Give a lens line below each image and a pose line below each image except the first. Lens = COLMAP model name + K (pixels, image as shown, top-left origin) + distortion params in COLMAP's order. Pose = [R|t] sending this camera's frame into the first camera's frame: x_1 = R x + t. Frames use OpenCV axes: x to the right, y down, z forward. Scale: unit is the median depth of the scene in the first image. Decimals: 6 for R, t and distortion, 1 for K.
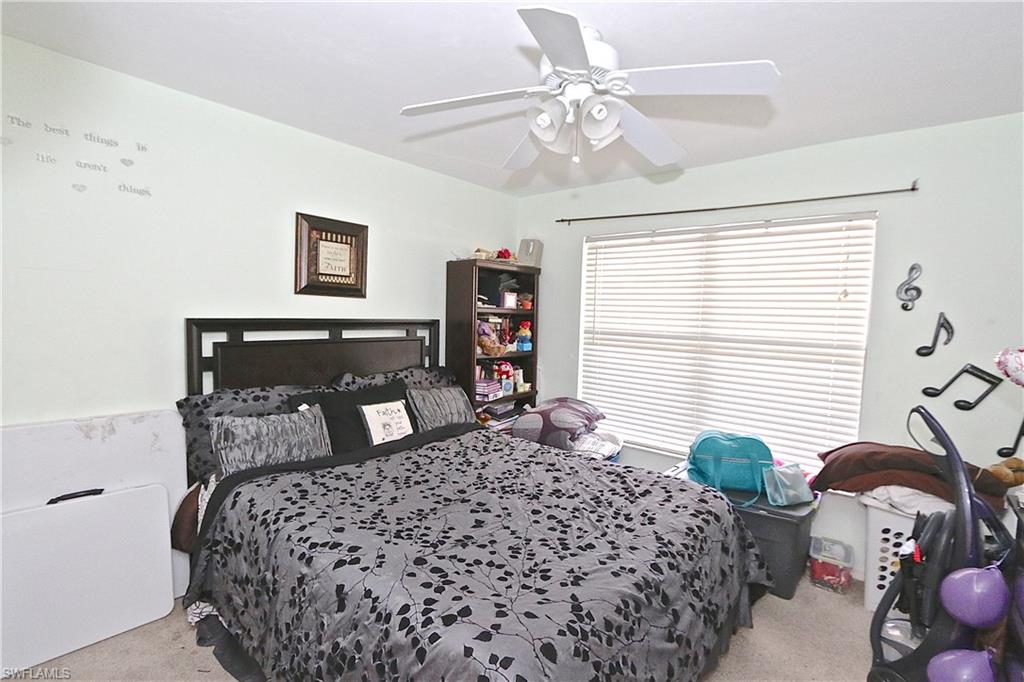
lens RADIAL K [[470.2, 0, 507.7], [0, 470.2, 343.5], [0, 0, 1]] dist [-0.018035, 0.000894]
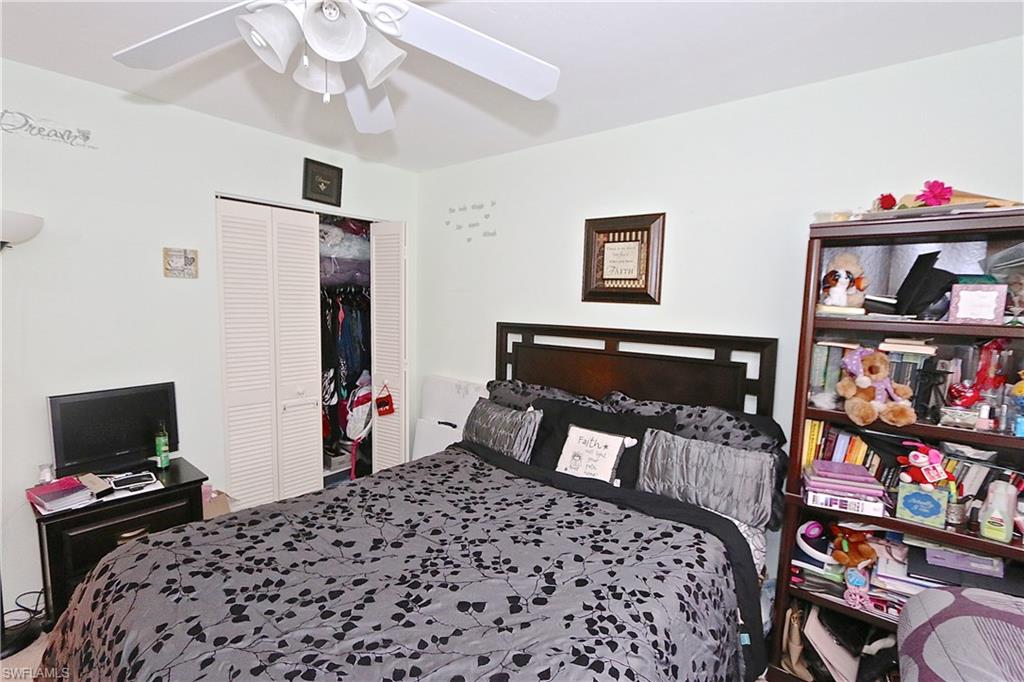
lens RADIAL K [[470.2, 0, 507.7], [0, 470.2, 343.5], [0, 0, 1]] dist [-0.018035, 0.000894]
pose [[0.022569, 0.062118, -0.997814, 0.562251], [-0.089190, 0.994213, 0.059877, -0.063899], [0.995759, 0.087643, 0.027979, 0.837675]]
